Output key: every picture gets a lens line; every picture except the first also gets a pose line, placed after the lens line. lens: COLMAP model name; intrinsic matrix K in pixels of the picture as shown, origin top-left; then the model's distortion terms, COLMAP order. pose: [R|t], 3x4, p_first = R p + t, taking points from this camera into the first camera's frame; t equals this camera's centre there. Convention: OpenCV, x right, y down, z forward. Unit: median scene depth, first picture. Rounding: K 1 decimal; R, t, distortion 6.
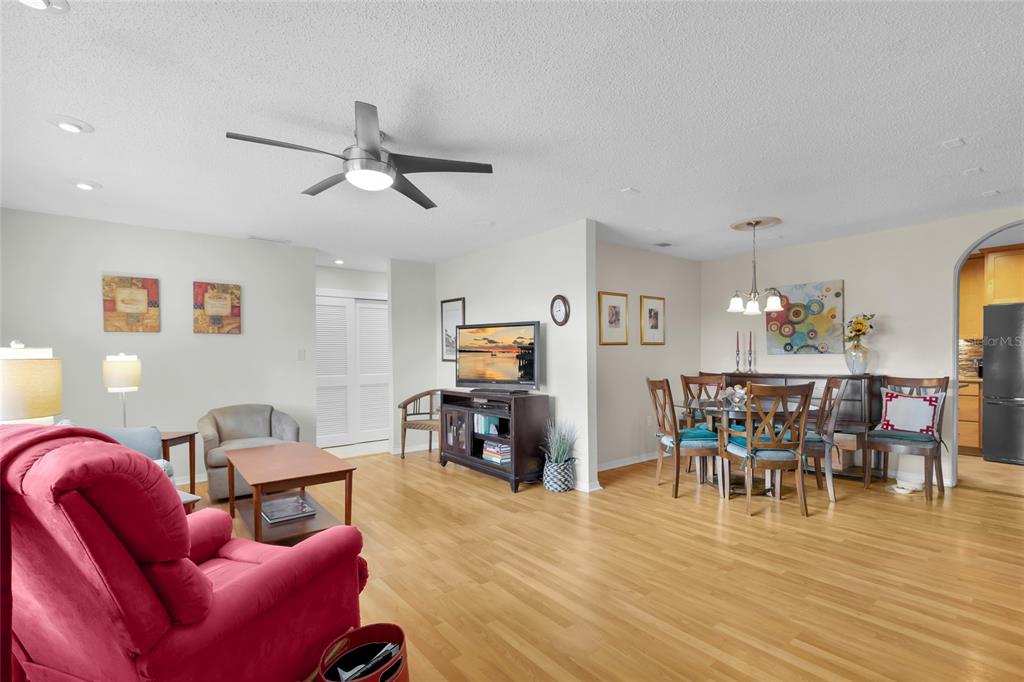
lens RADIAL K [[479.9, 0, 512.8], [0, 479.9, 350.1], [0, 0, 1]] dist [0.013381, 0.000582]
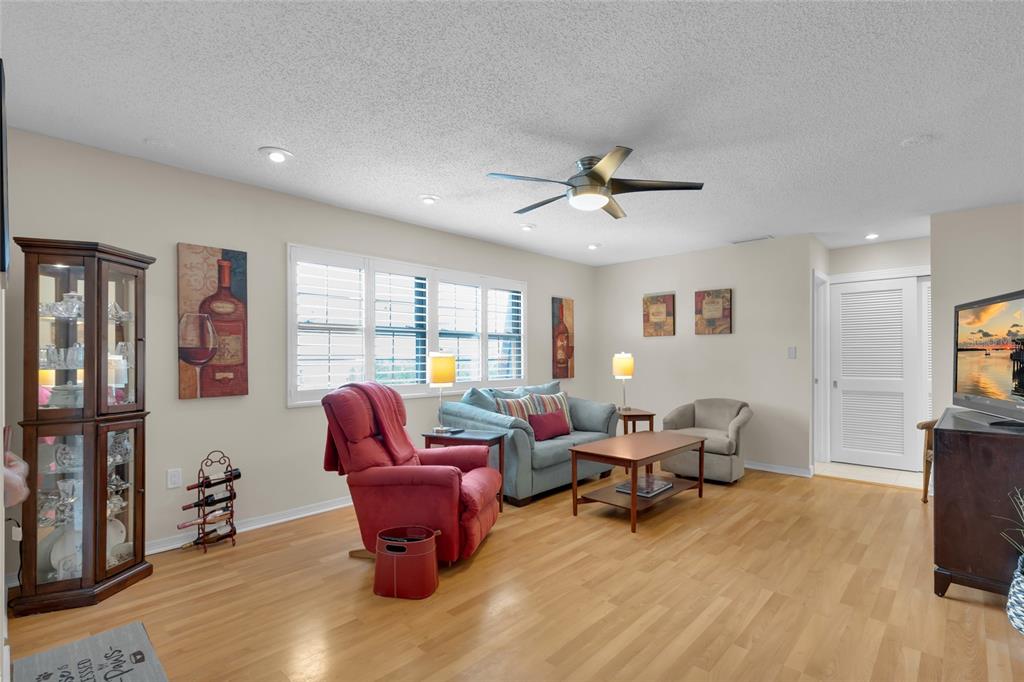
lens RADIAL K [[479.9, 0, 512.8], [0, 479.9, 350.1], [0, 0, 1]] dist [0.013381, 0.000582]
pose [[0.145042, -0.000955, -0.989425, 0.471730], [0.016752, 0.999859, 0.001491, -0.006470], [0.989284, -0.016791, 0.145037, 0.385307]]
